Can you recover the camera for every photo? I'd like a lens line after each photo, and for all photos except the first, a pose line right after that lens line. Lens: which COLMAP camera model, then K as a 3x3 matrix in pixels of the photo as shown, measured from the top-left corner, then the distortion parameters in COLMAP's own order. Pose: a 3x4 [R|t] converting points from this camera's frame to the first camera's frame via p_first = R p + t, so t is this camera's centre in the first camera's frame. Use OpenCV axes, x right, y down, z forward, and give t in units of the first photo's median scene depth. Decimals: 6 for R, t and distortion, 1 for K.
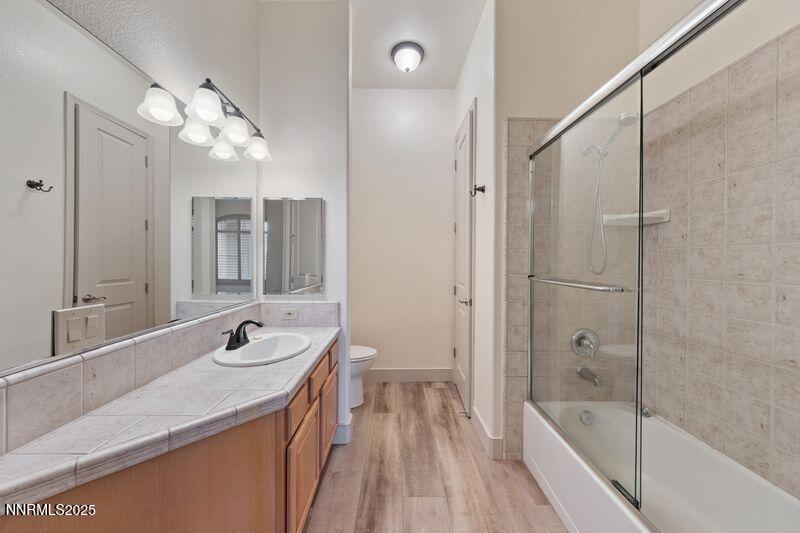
lens RADIAL K [[271.4, 0, 398.2], [0, 271.4, 265.6], [0, 0, 1]] dist [-0.000887, 0.000085]
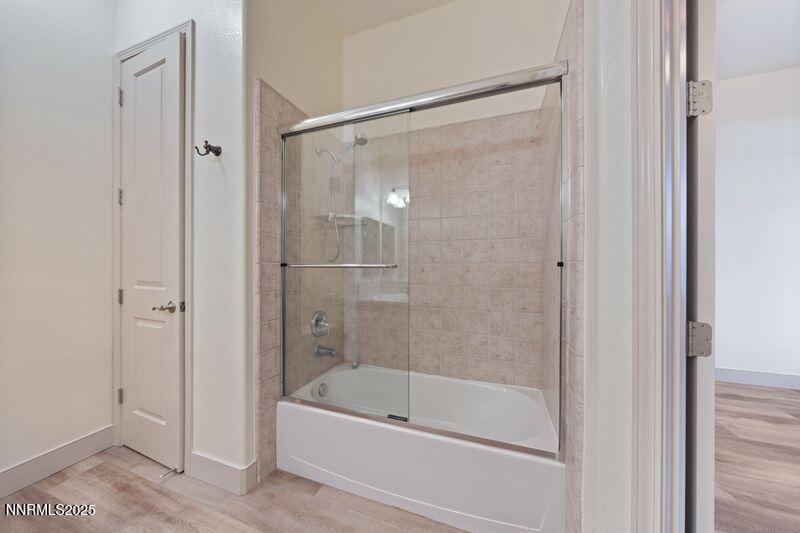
lens RADIAL K [[271.4, 0, 398.2], [0, 271.4, 265.6], [0, 0, 1]] dist [-0.000887, 0.000085]
pose [[0.363000, -0.005745, 0.931771, -0.232478], [0.014388, 0.999896, 0.000559, 0.048582], [-0.931678, 0.013204, 0.363045, 0.289633]]
